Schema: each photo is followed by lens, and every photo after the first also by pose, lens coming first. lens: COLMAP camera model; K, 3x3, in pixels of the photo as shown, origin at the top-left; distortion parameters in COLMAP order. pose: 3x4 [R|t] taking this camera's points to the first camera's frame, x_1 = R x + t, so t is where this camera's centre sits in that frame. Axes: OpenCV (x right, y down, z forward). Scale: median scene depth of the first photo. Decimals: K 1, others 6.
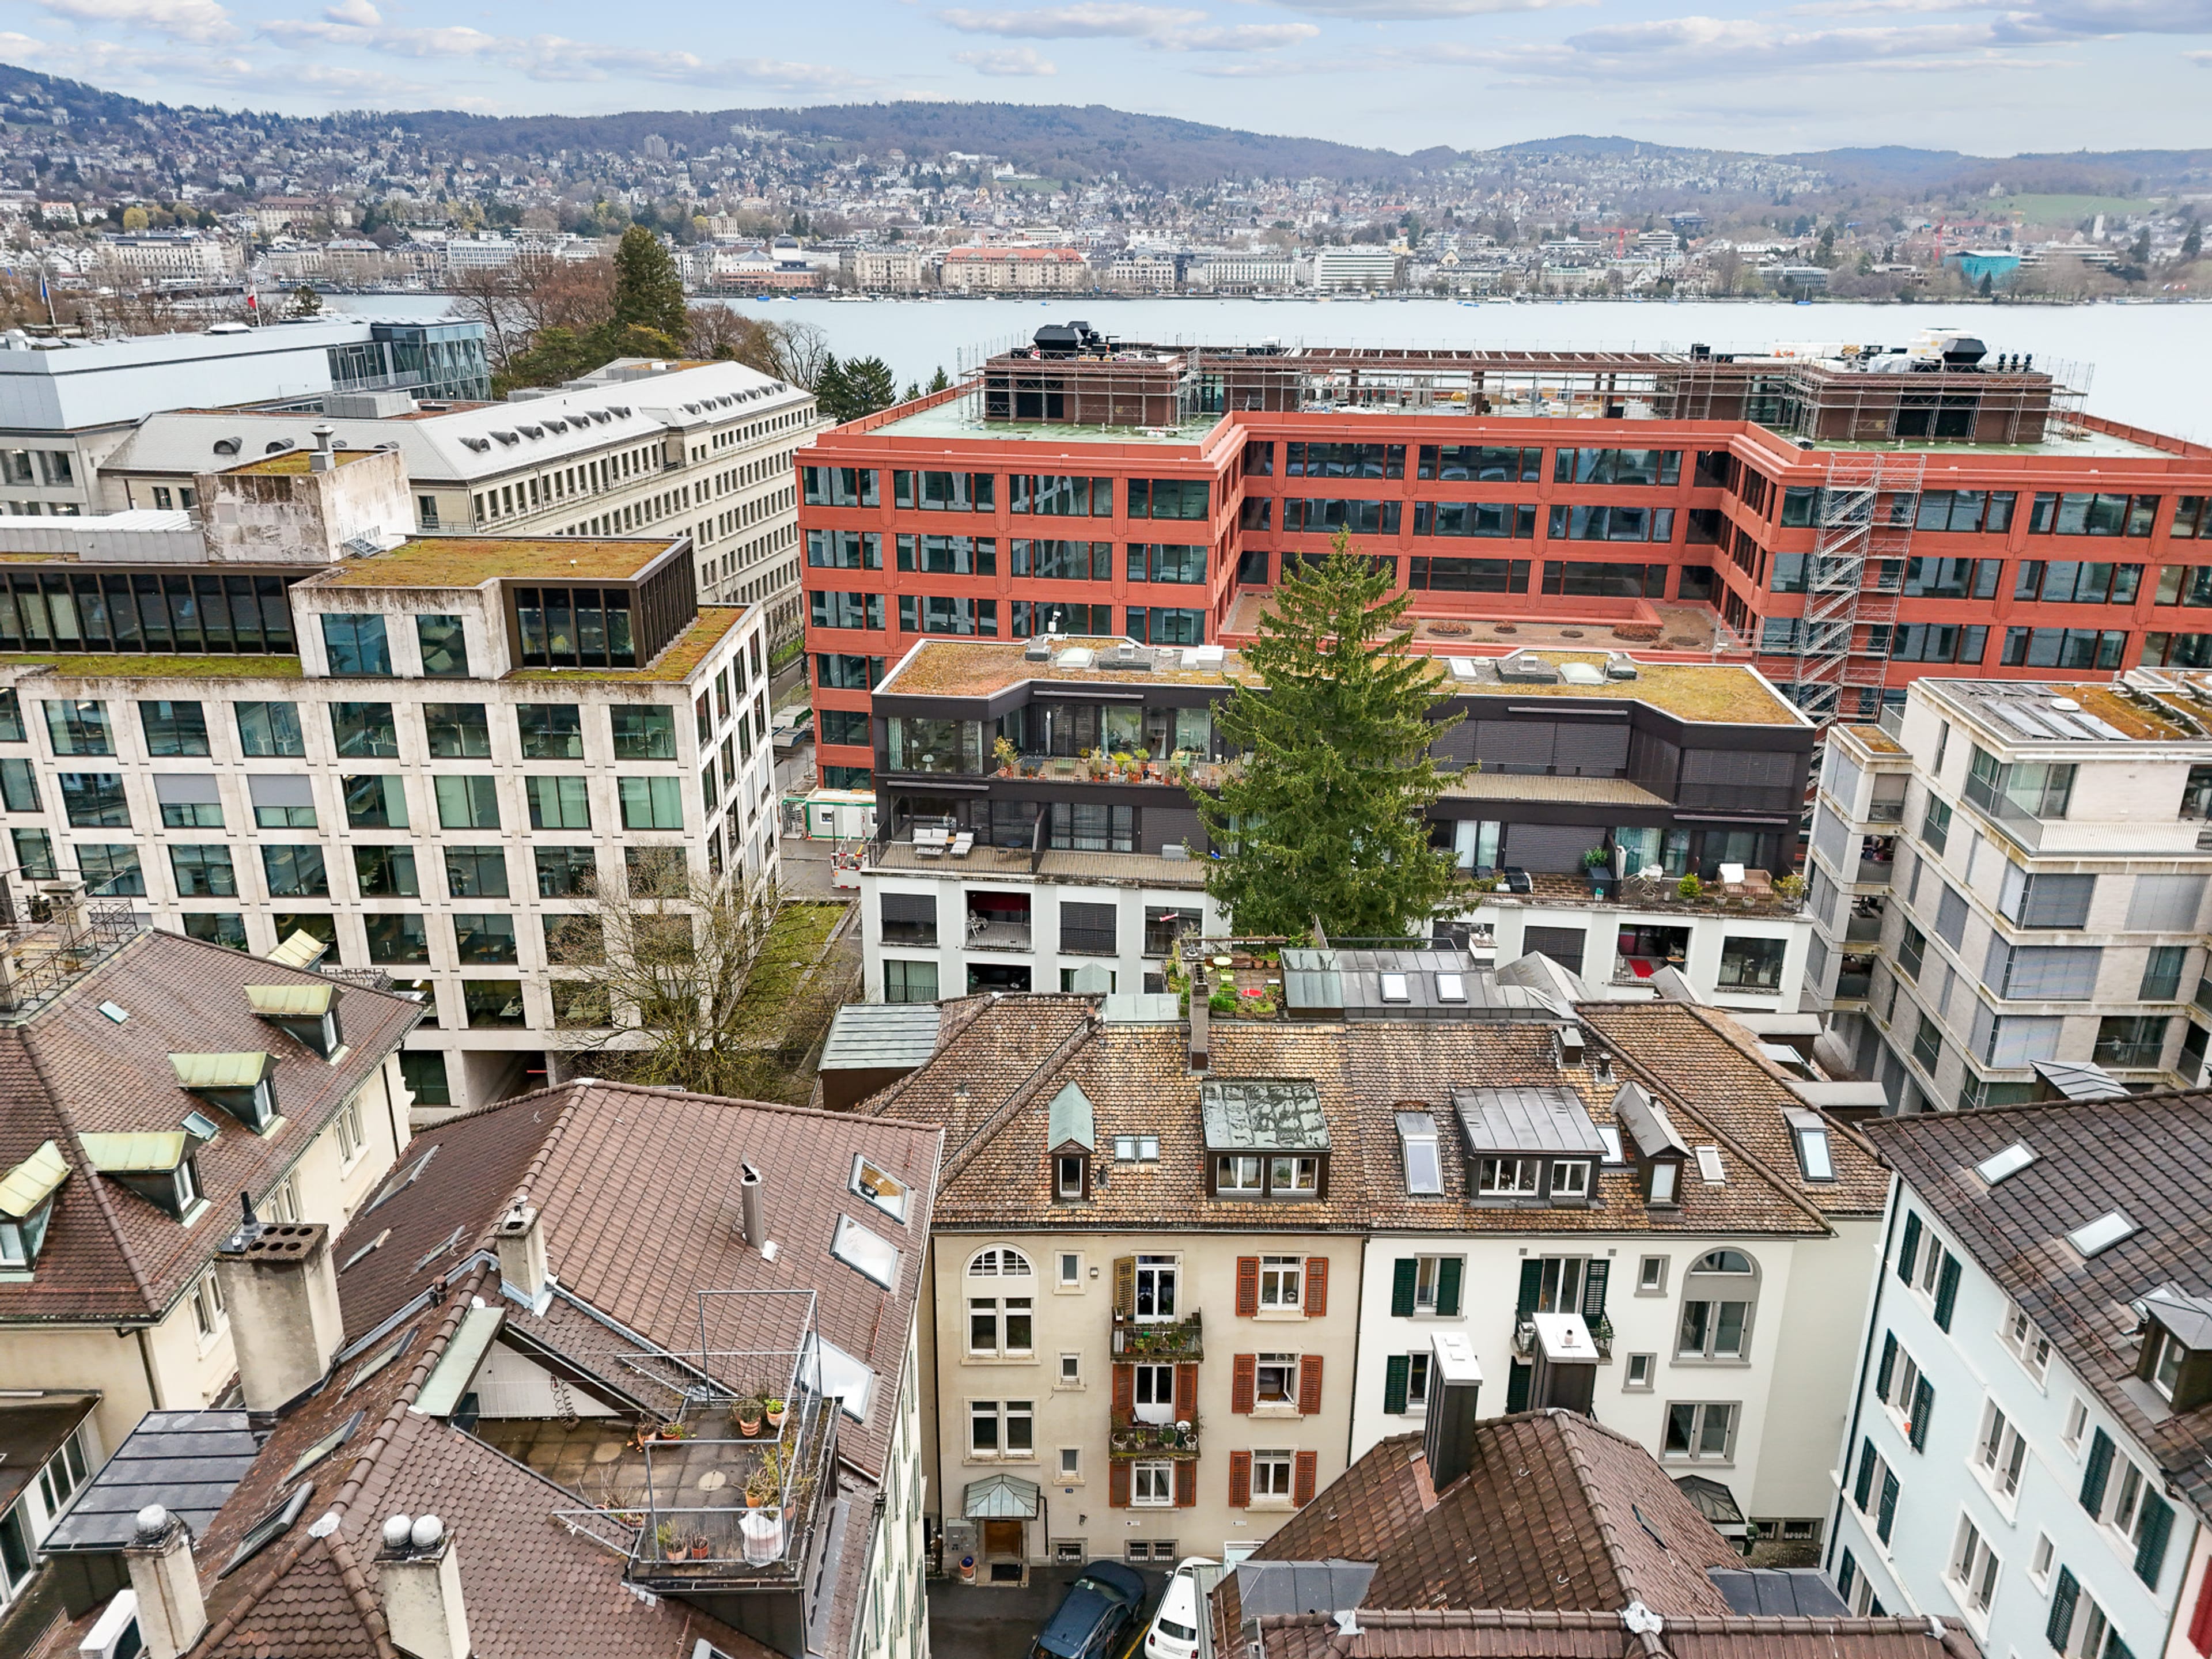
lens RADIAL K [[1616.5, 0, 1103.5], [0, 1616.5, 817.3], [0, 0, 1]] dist [0.075919, -0.061707]
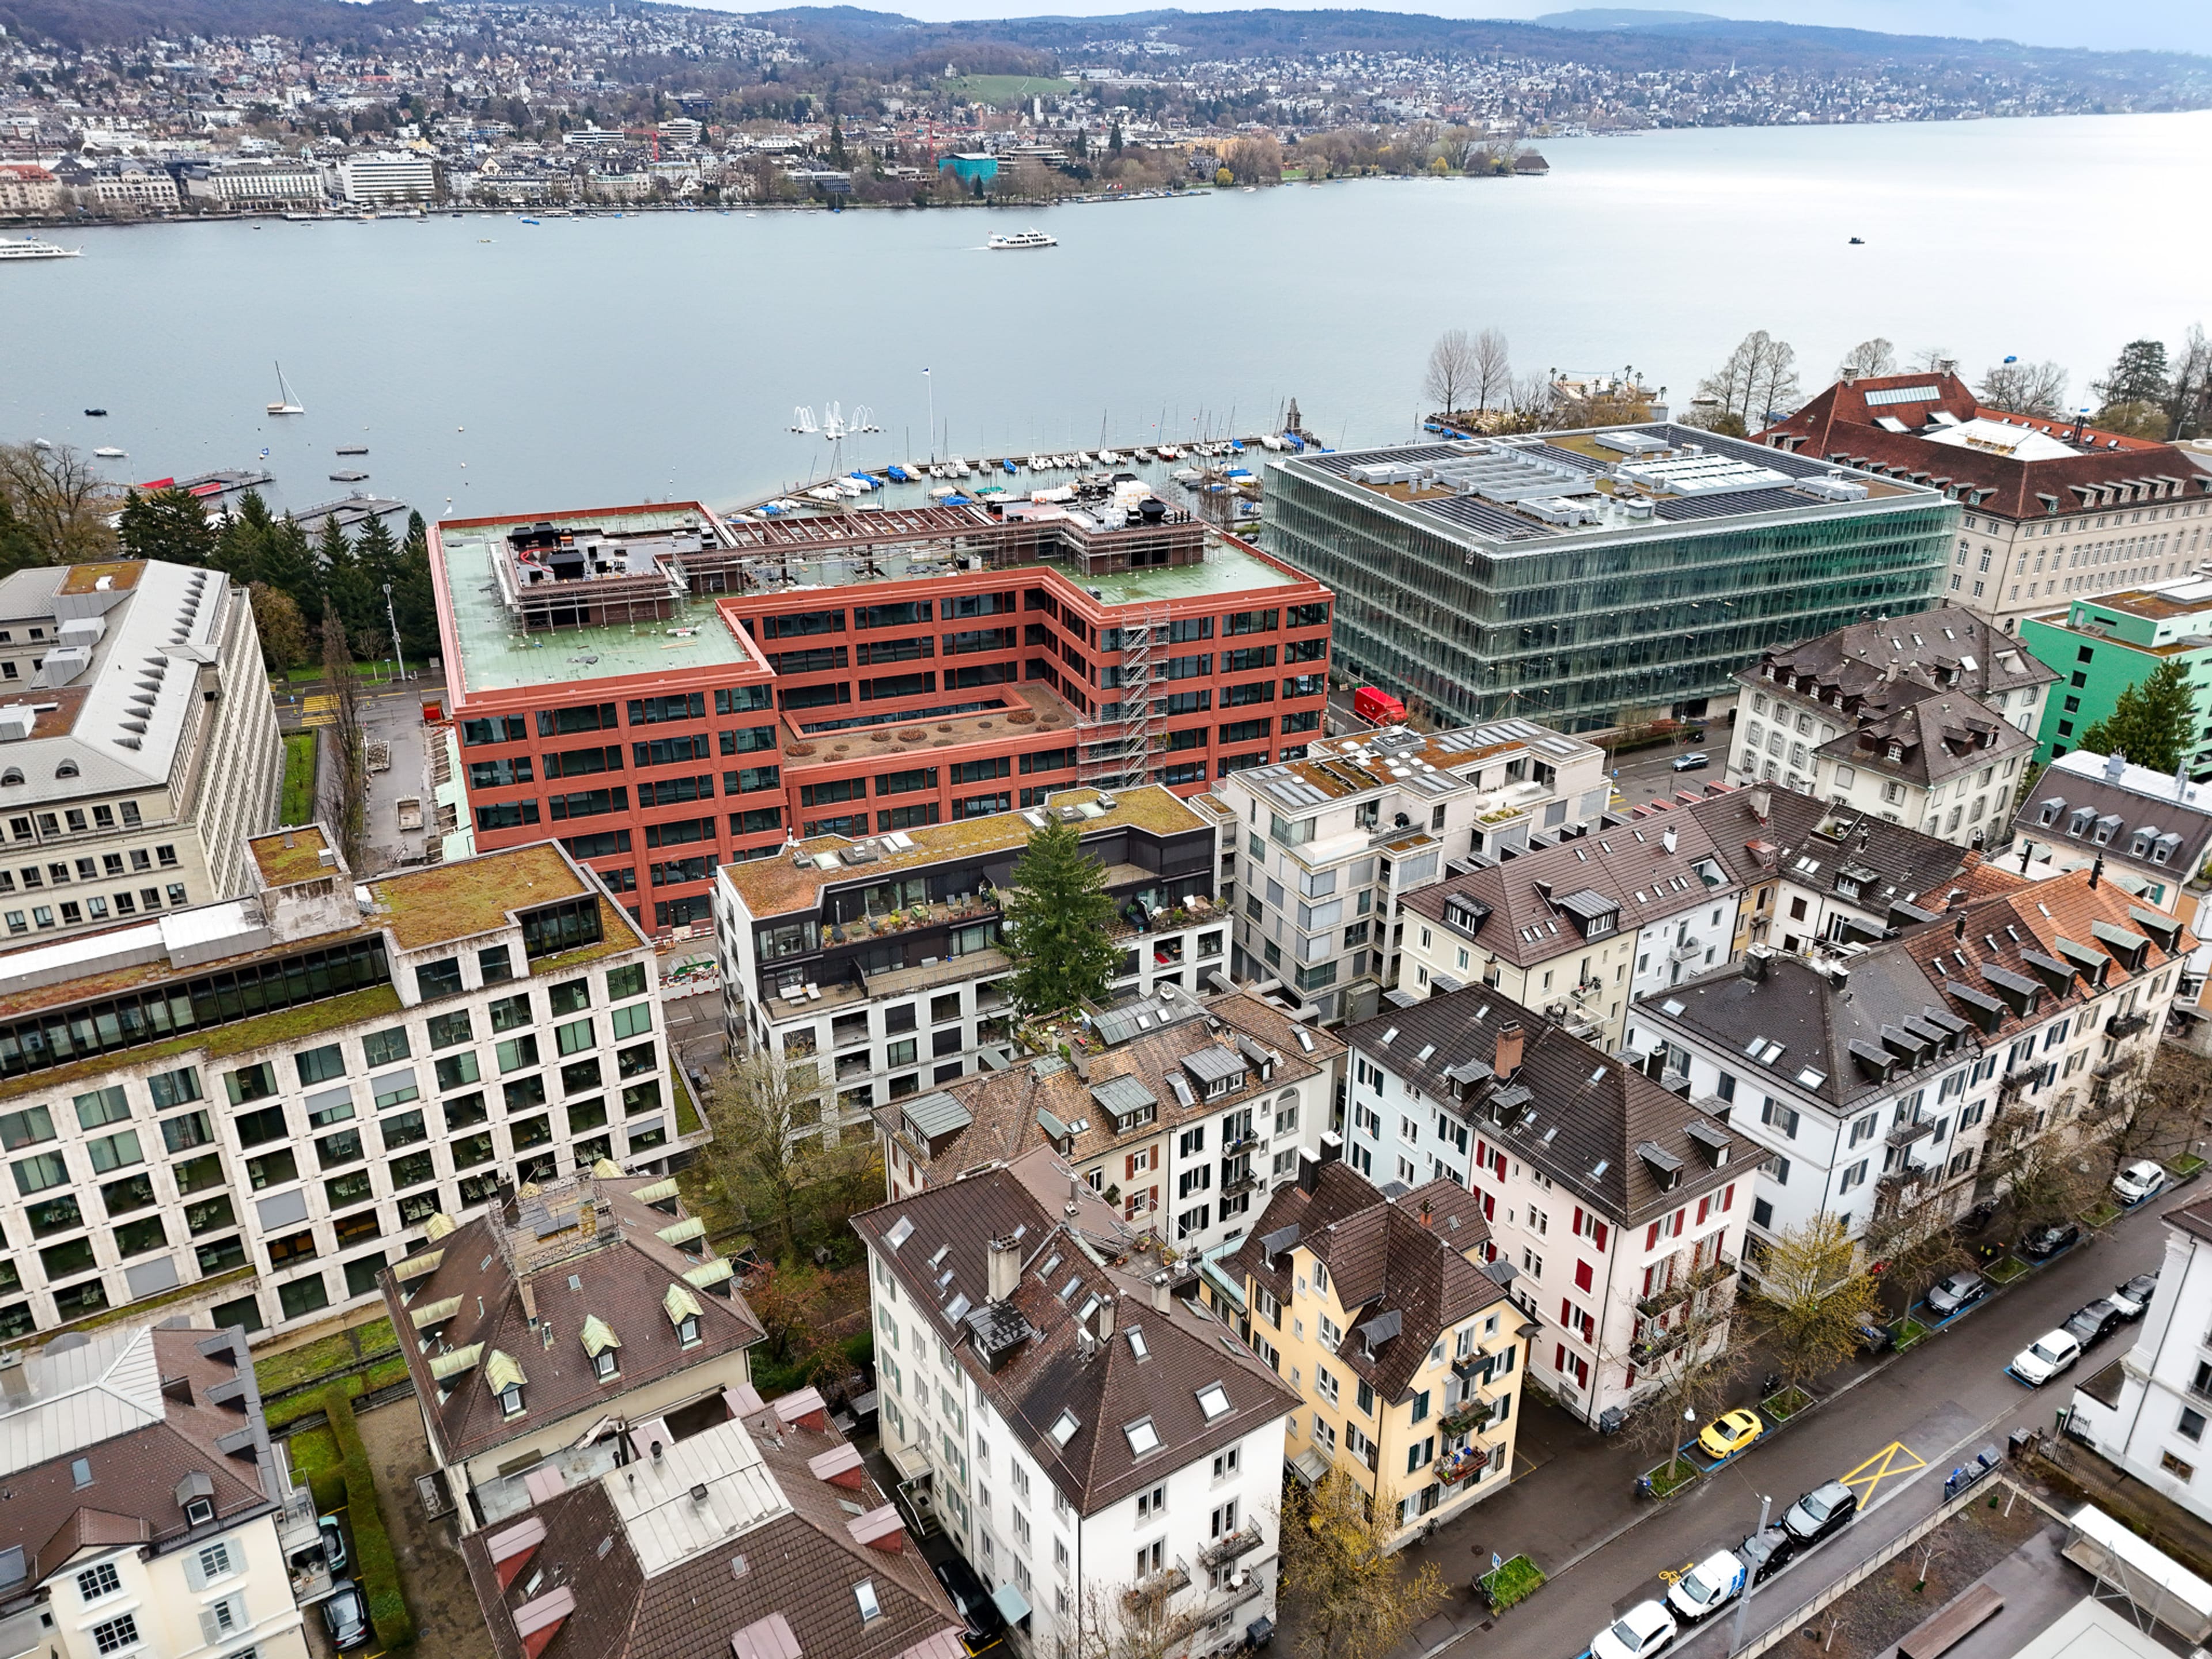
lens RADIAL K [[1608.0, 0, 1101.1], [0, 1608.0, 823.1], [0, 0, 1]] dist [0.119005, -0.146256]
pose [[0.847026, -0.223989, 0.482054, -0.903047], [0.183026, 0.974324, 0.131126, -0.477911], [-0.499048, -0.022839, 0.866274, -0.929091]]
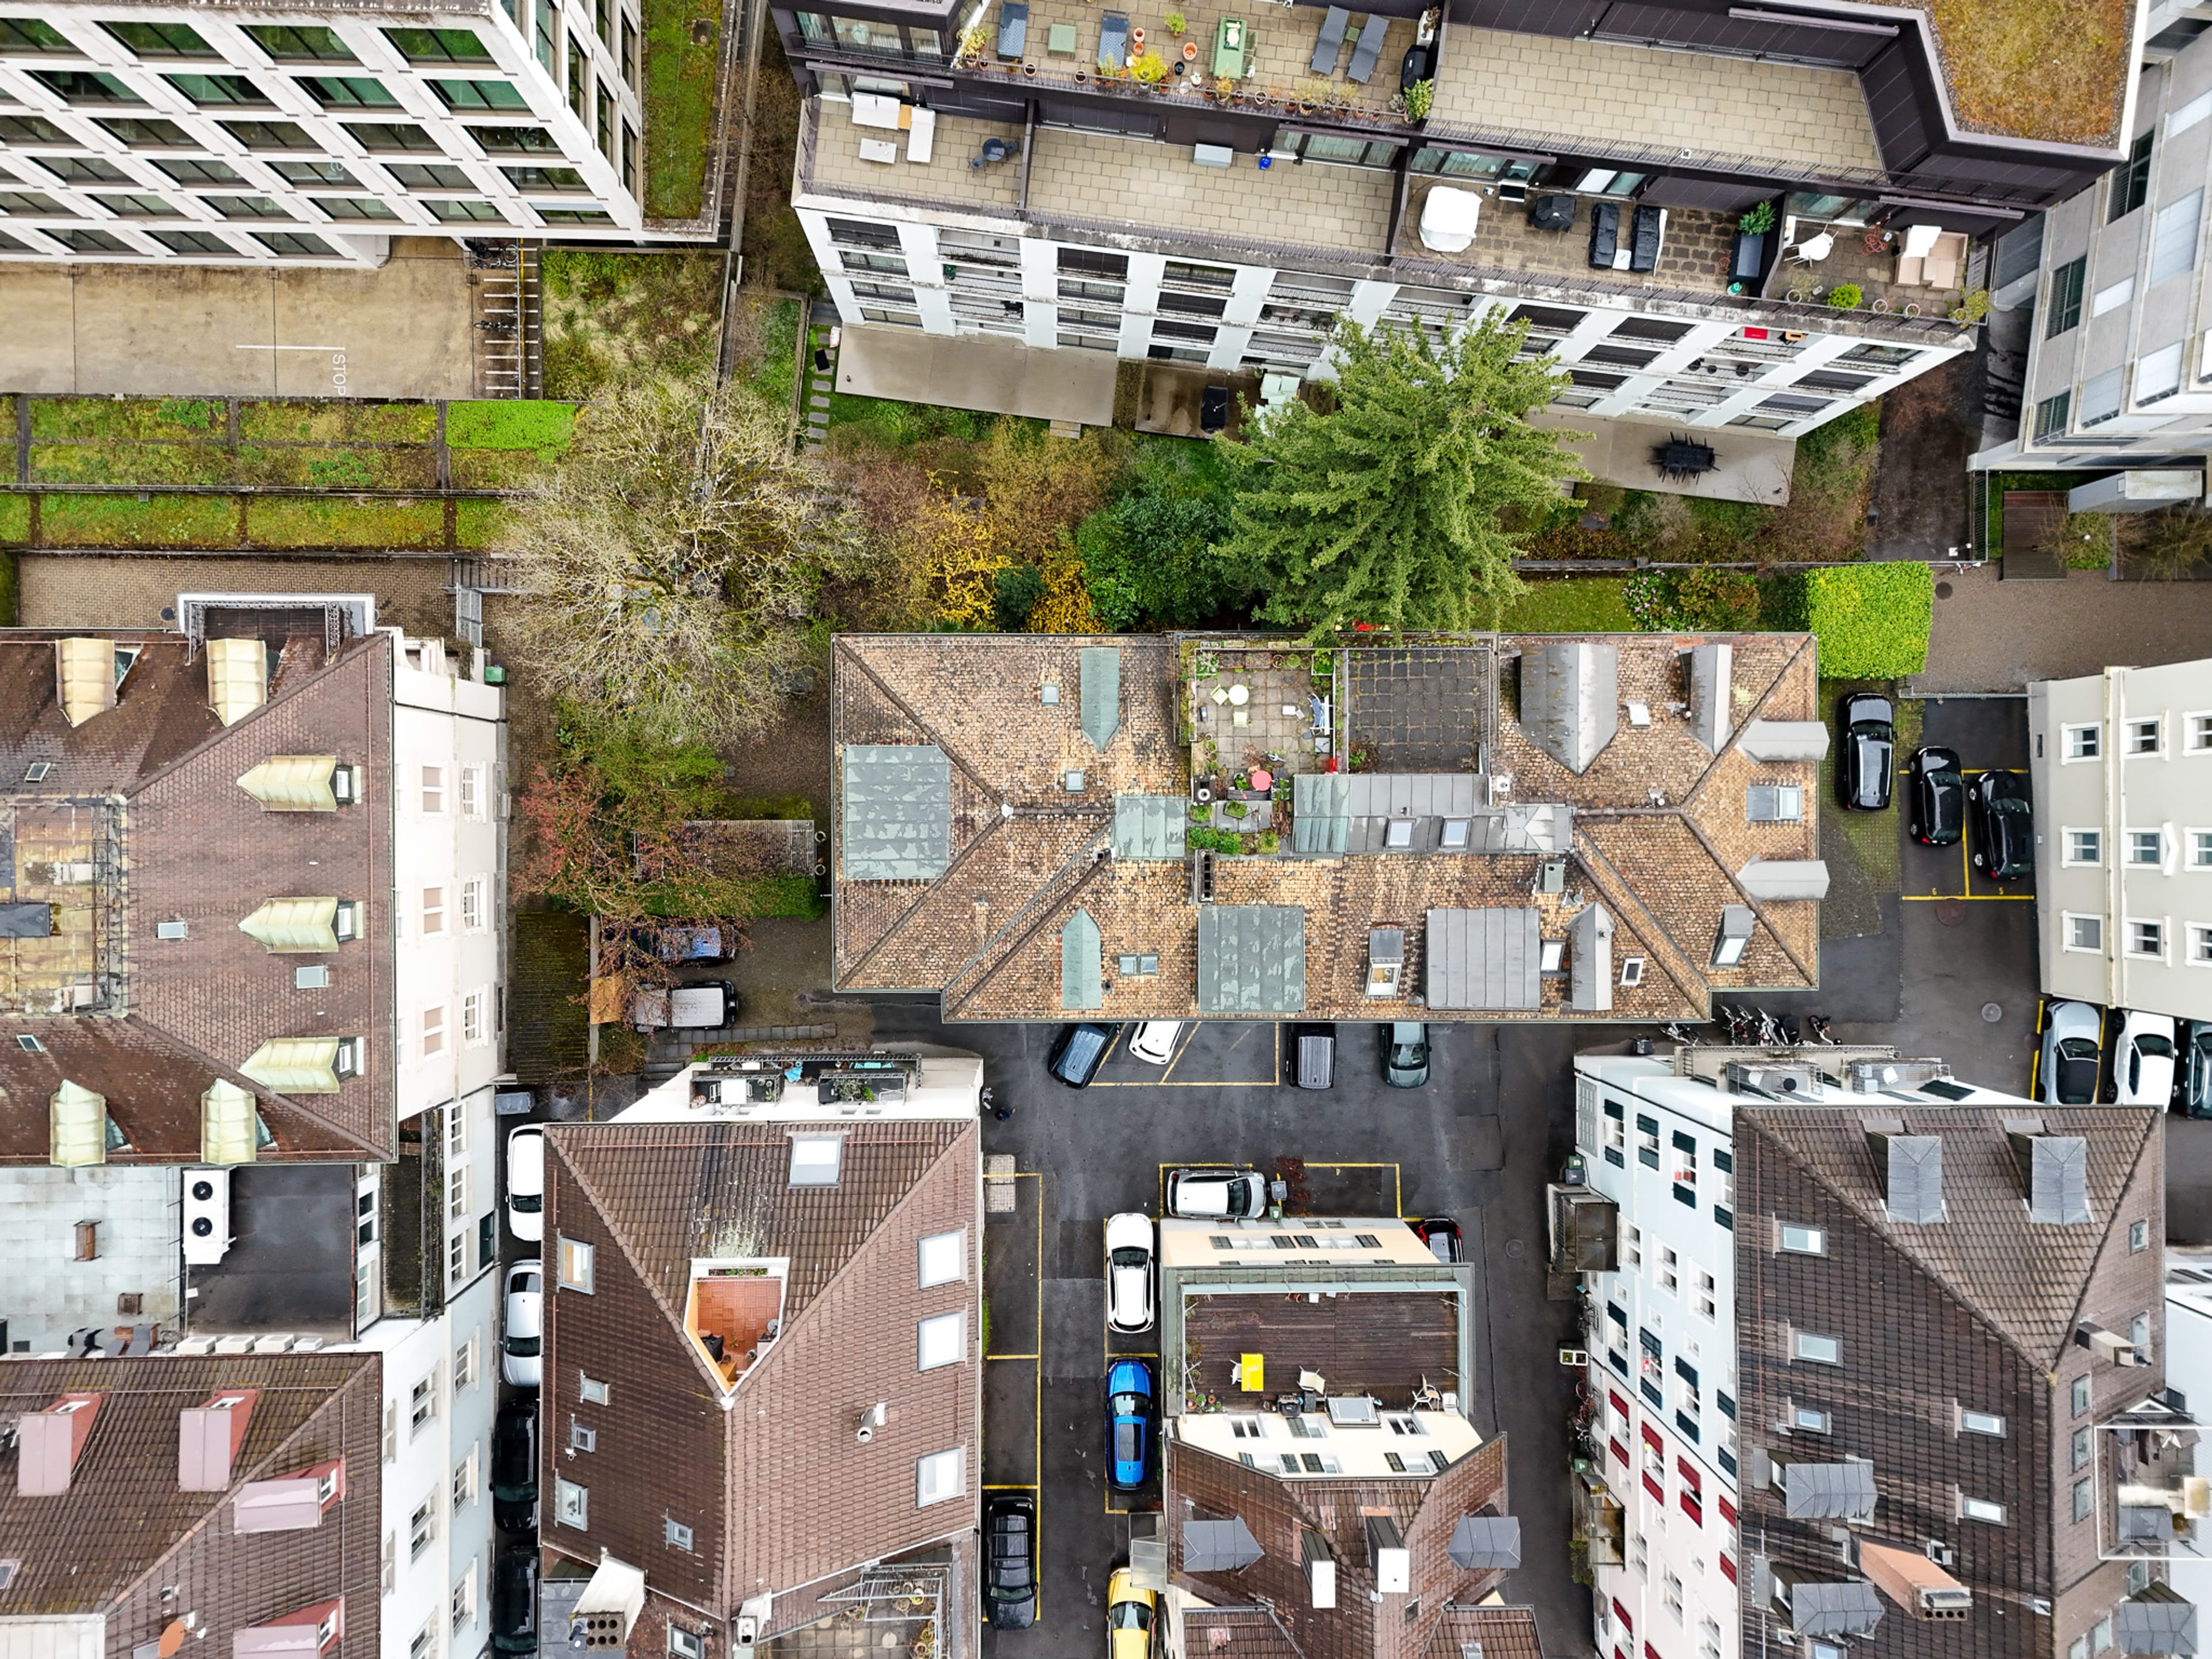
lens RADIAL K [[1616.5, 0, 1103.5], [0, 1616.5, 817.3], [0, 0, 1]] dist [0.075919, -0.061707]
pose [[0.999819, 0.006932, 0.017701, -0.023693], [-0.019002, 0.336355, 0.941544, -0.850972], [0.000573, -0.941710, 0.336426, 0.670345]]
